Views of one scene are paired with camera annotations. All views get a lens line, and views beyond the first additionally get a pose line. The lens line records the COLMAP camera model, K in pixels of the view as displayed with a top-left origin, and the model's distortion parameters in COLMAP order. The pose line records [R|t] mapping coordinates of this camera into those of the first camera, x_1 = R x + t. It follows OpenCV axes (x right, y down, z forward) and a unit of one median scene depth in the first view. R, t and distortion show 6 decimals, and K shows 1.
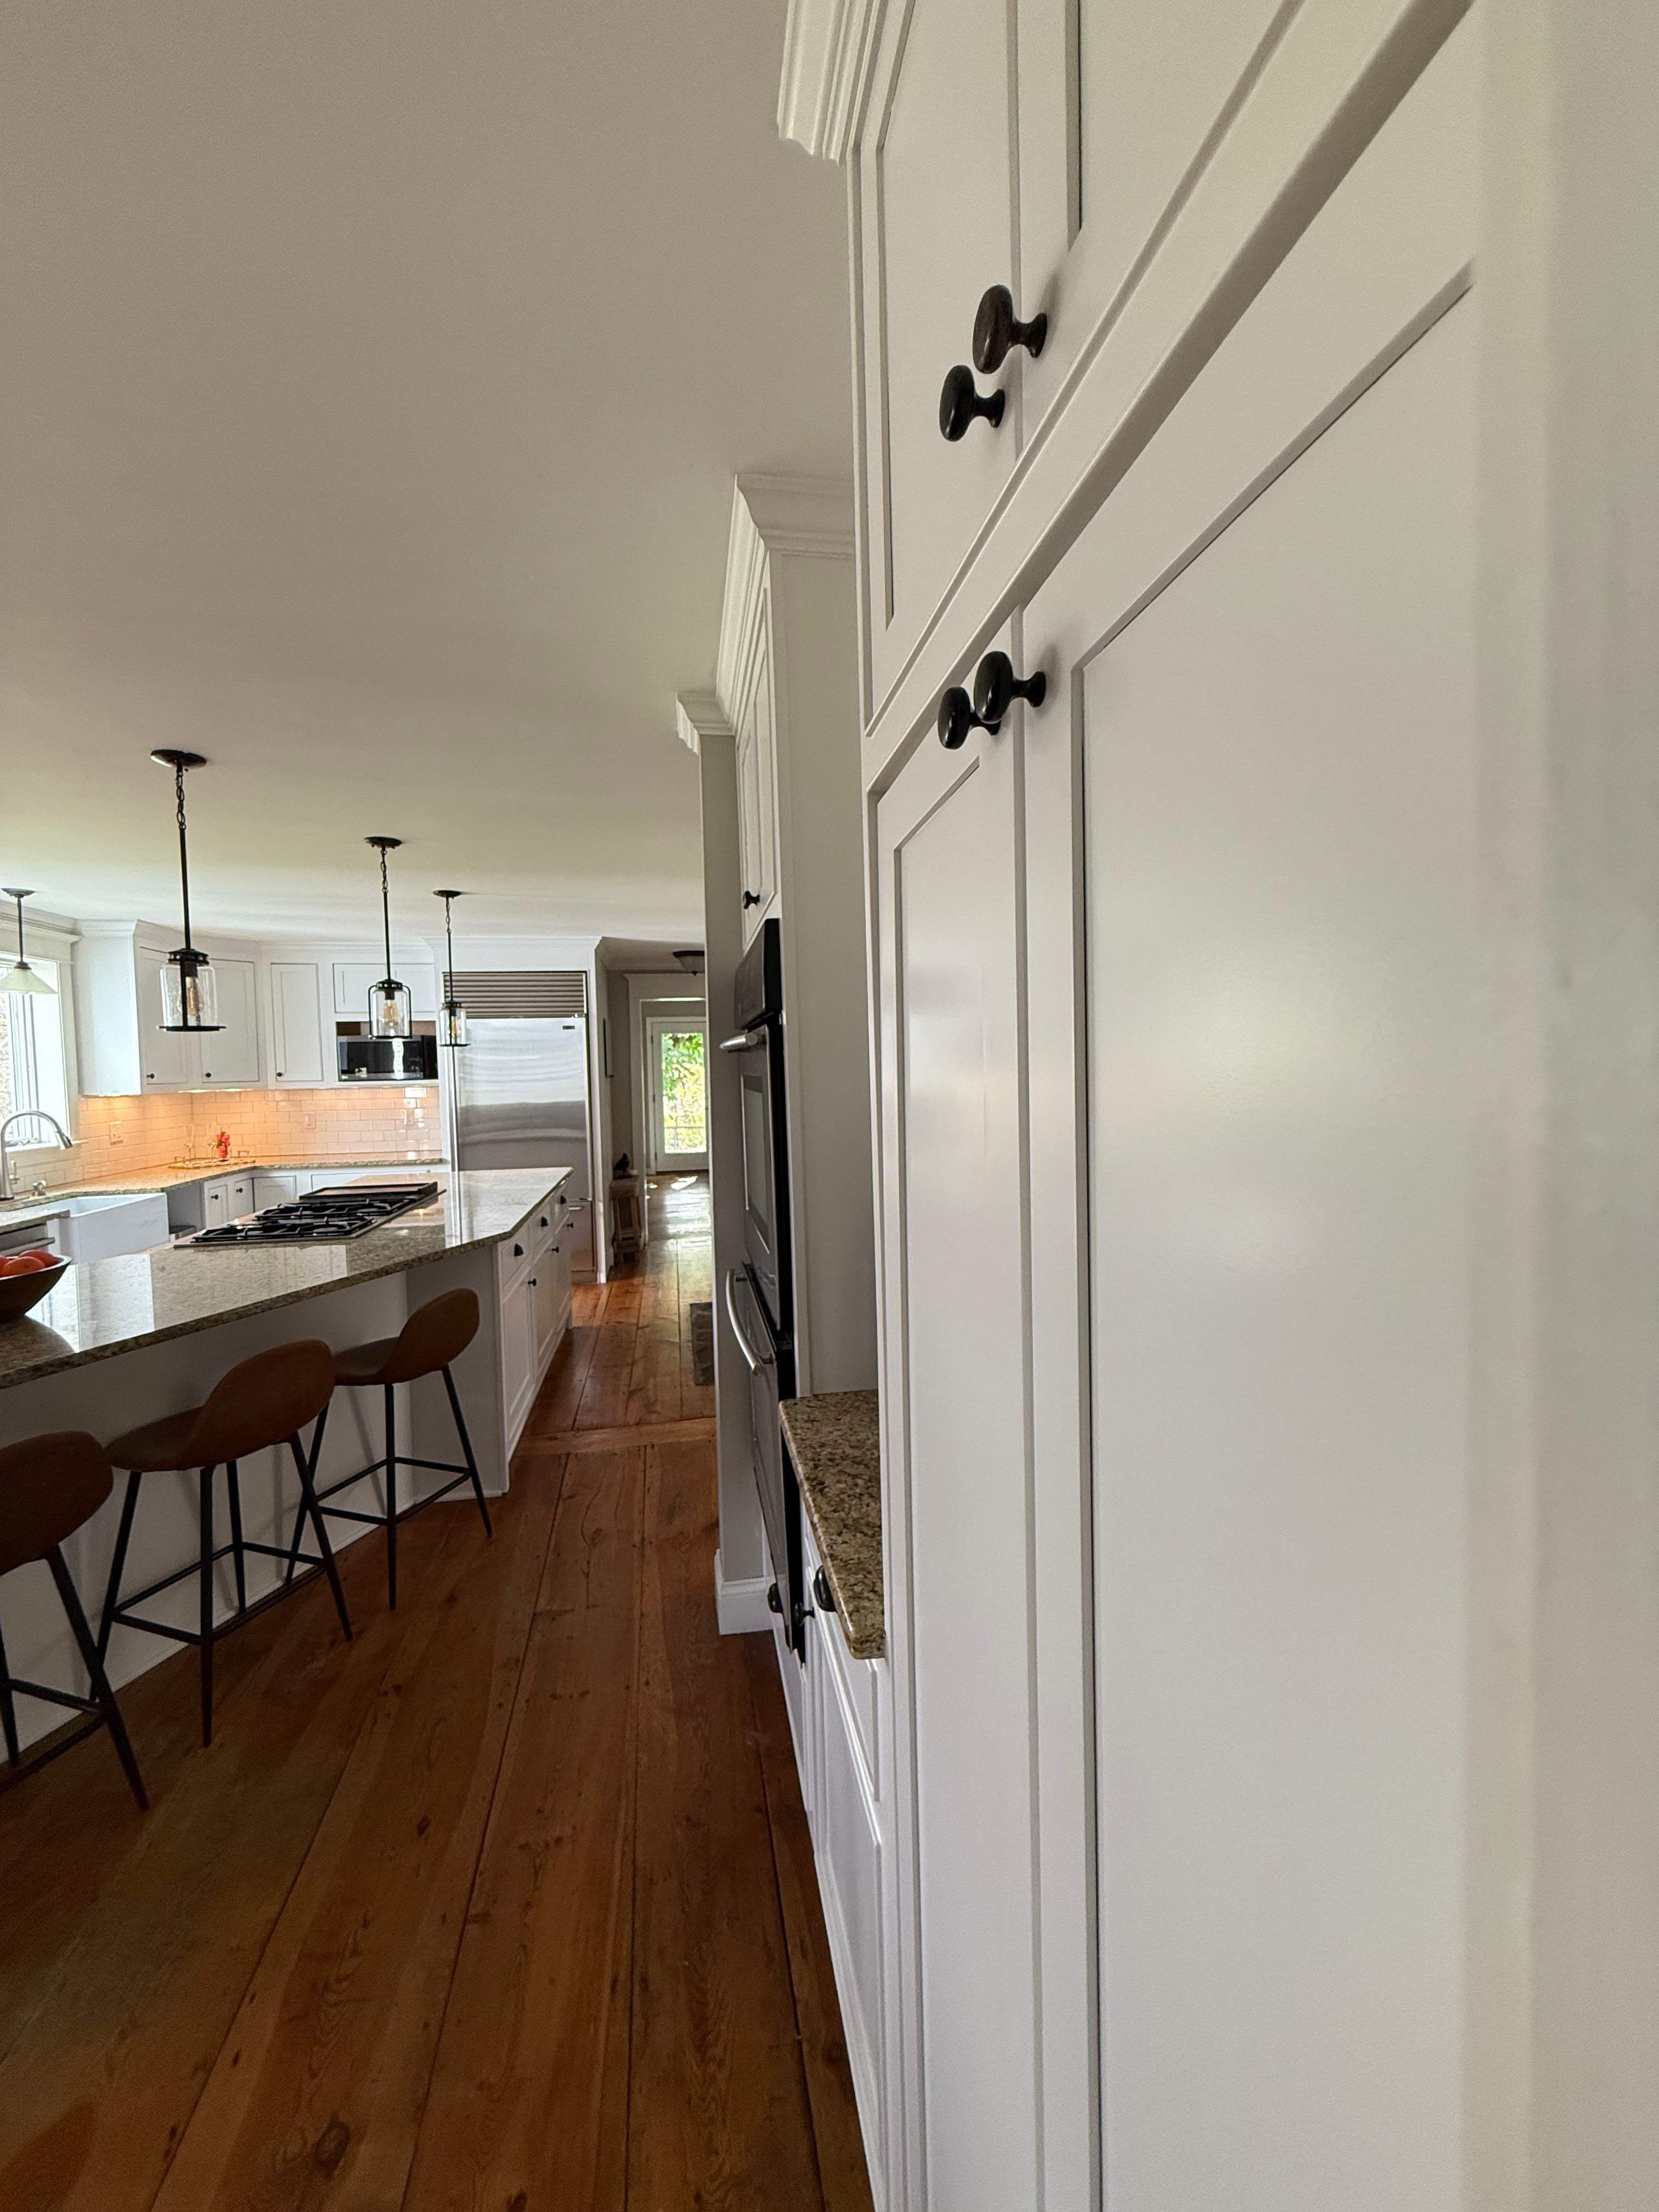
lens RADIAL K [[879.3, 0, 825.3], [0, 879.3, 1101.2], [0, 0, 1]] dist [-0.001161, 0.000842]
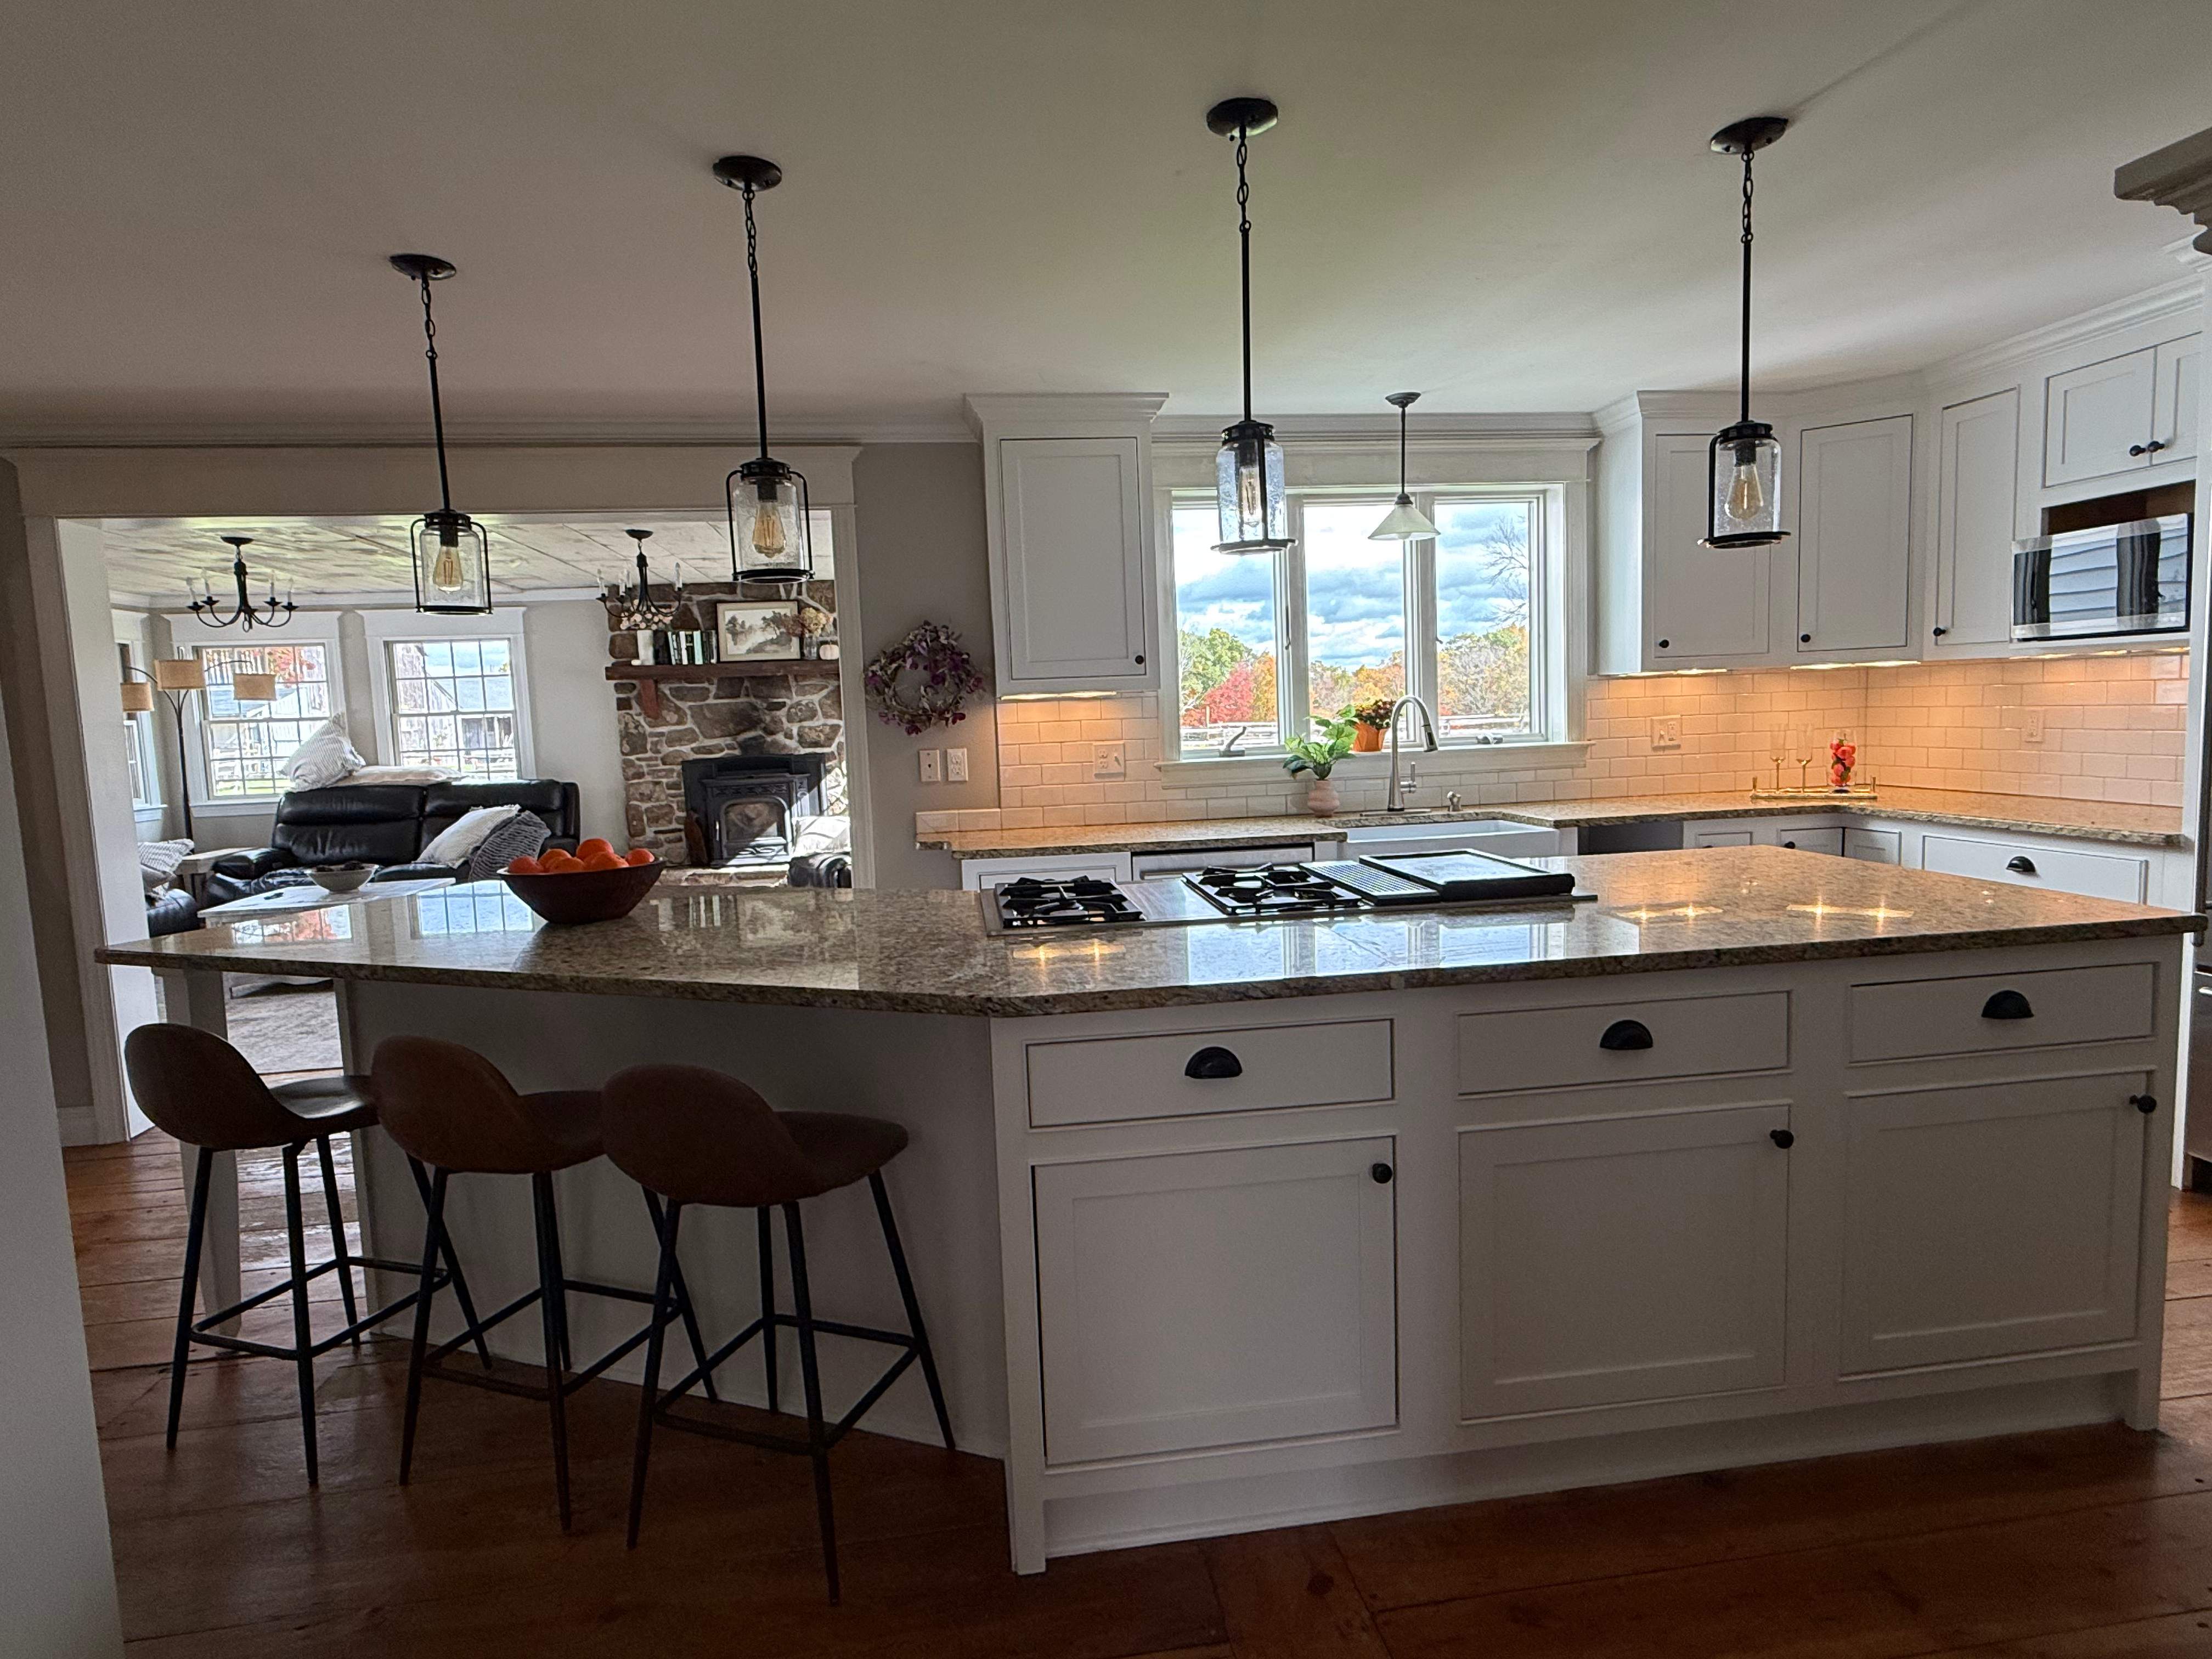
lens RADIAL K [[1230.7, 0, 1097.5], [0, 1230.7, 819.2], [0, 0, 1]] dist [-0.002175, -0.000234]
pose [[-0.024144, 0.107110, -0.993954, 0.274022], [-0.004612, 0.994221, 0.107251, 0.008081], [0.999698, 0.007174, -0.023511, 1.382441]]
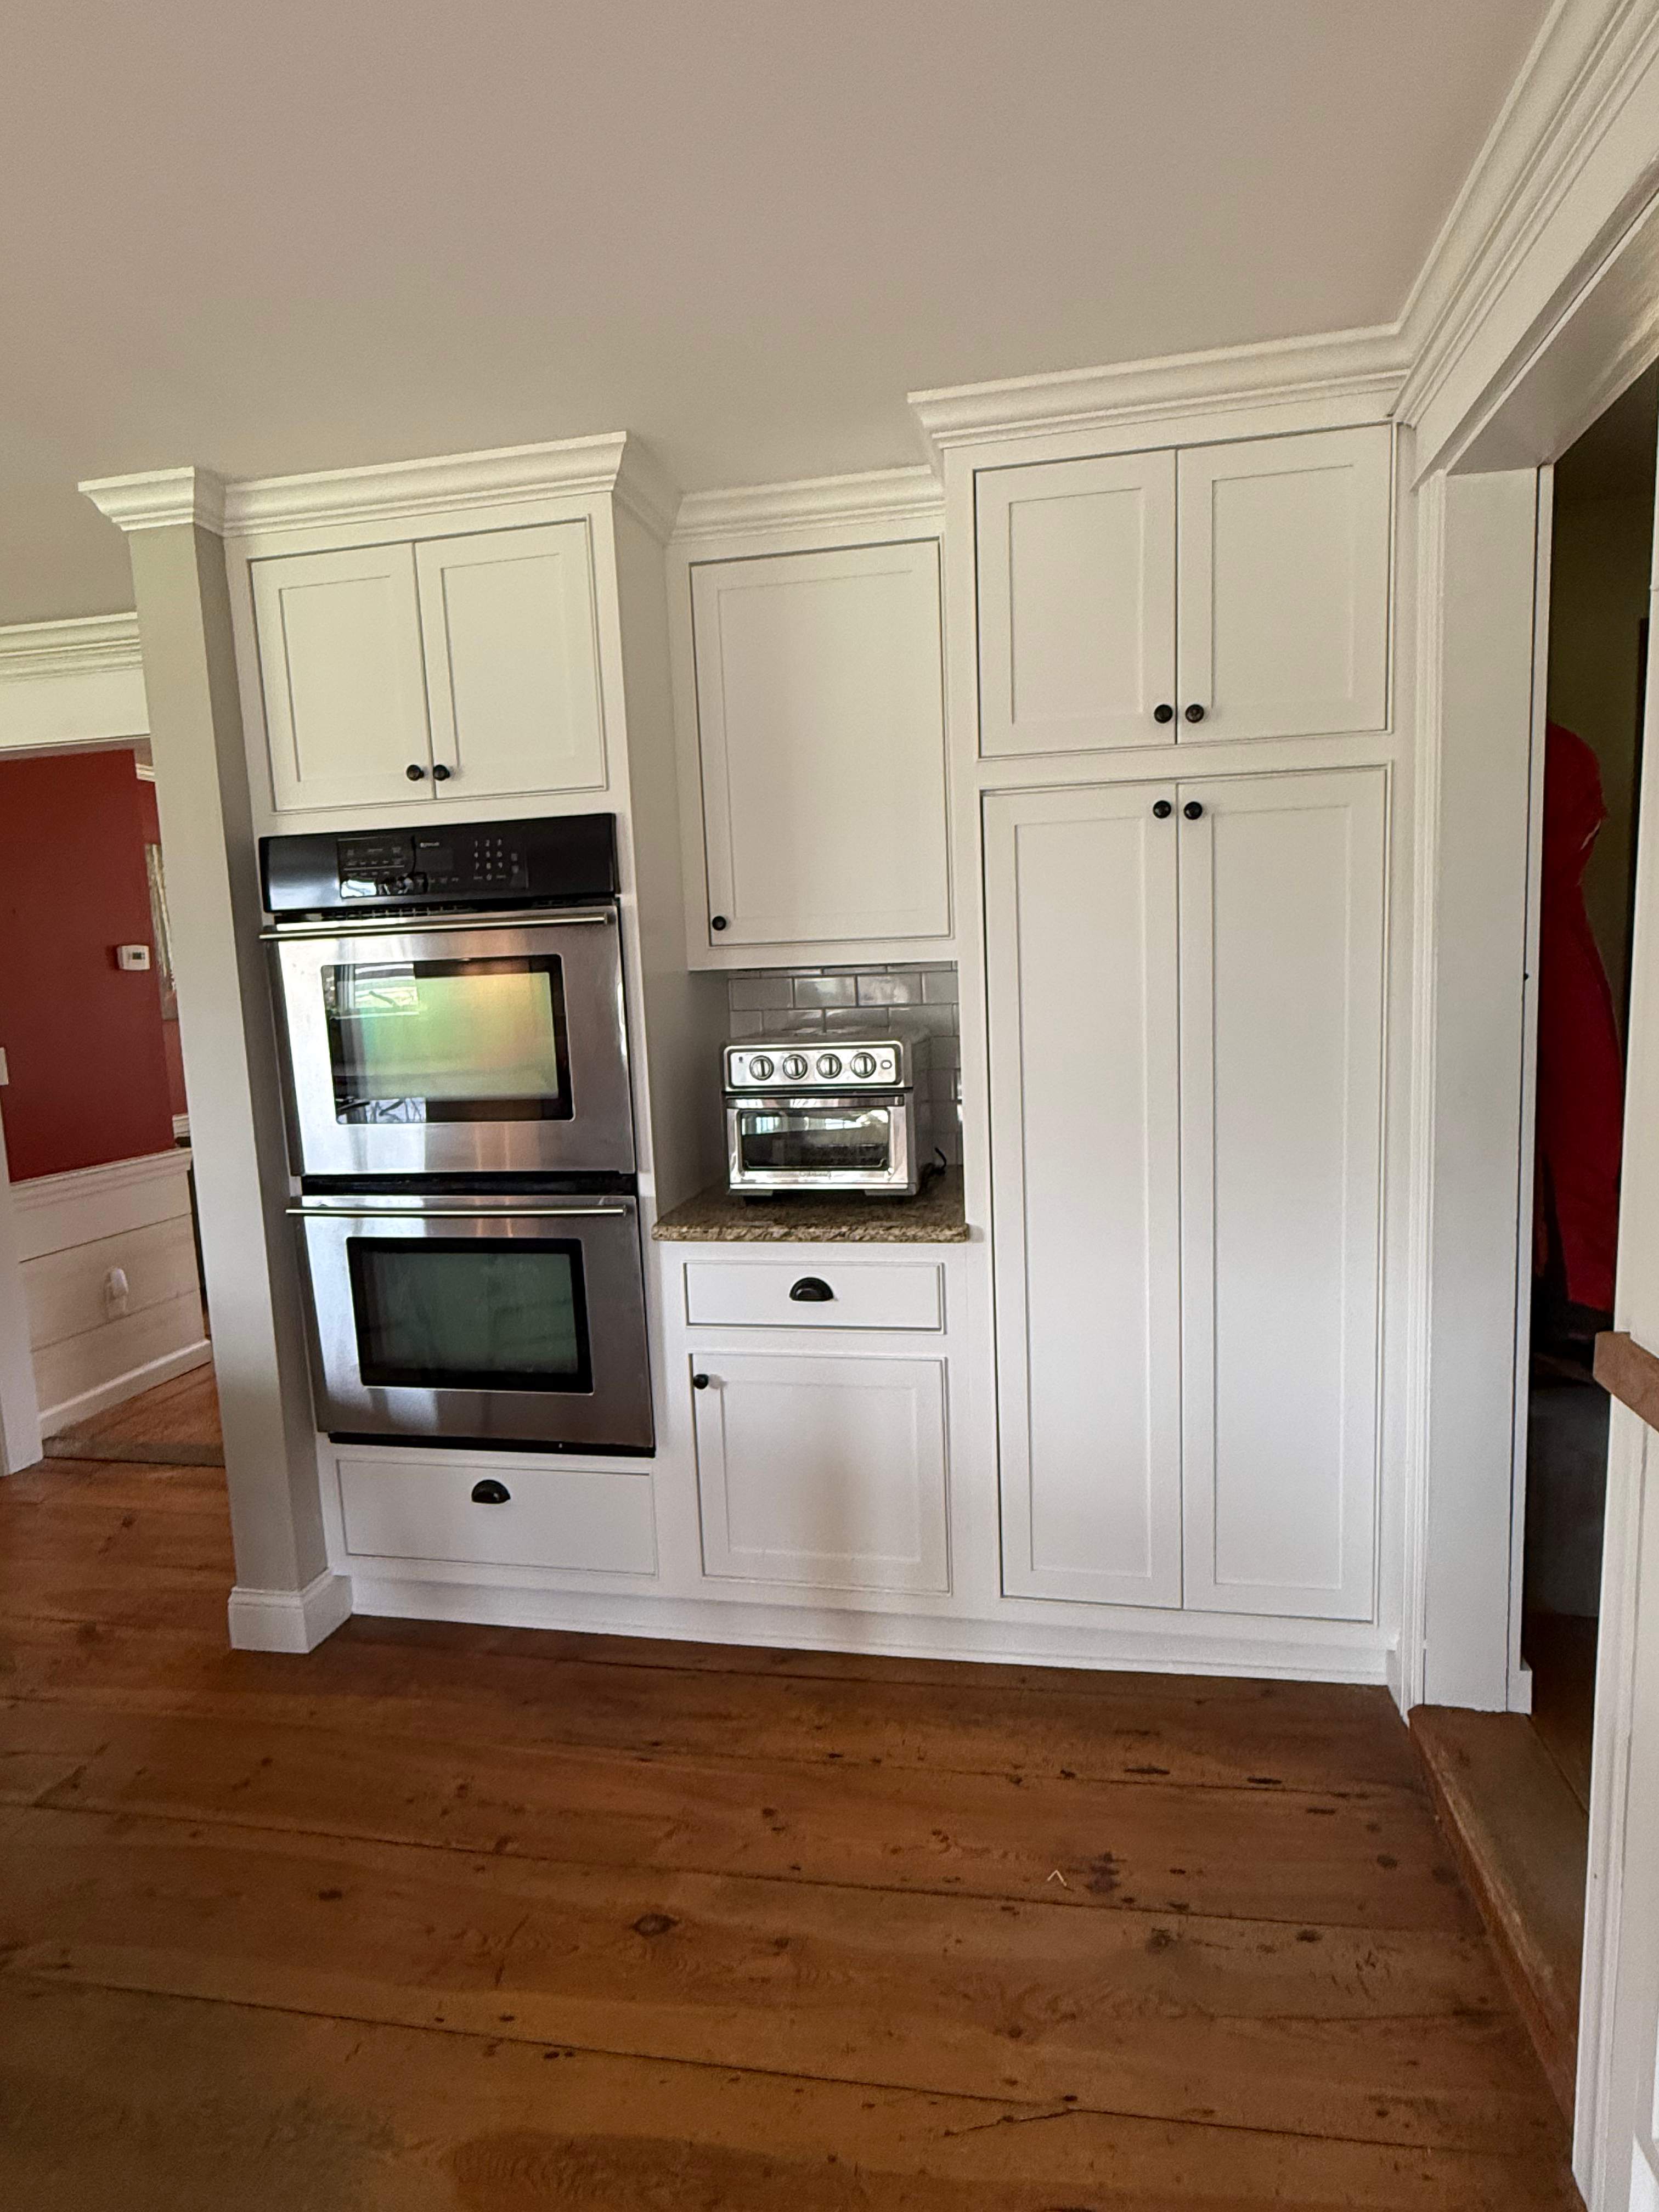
lens RADIAL K [[1230.7, 0, 849.6], [0, 1230.7, 1102.4], [0, 0, 1]] dist [-0.002175, -0.000234]
pose [[0.348304, -0.105362, 0.931441, -0.971424], [0.075931, 0.993569, 0.083996, 0.046320], [-0.934301, 0.041469, 0.354065, 0.111195]]
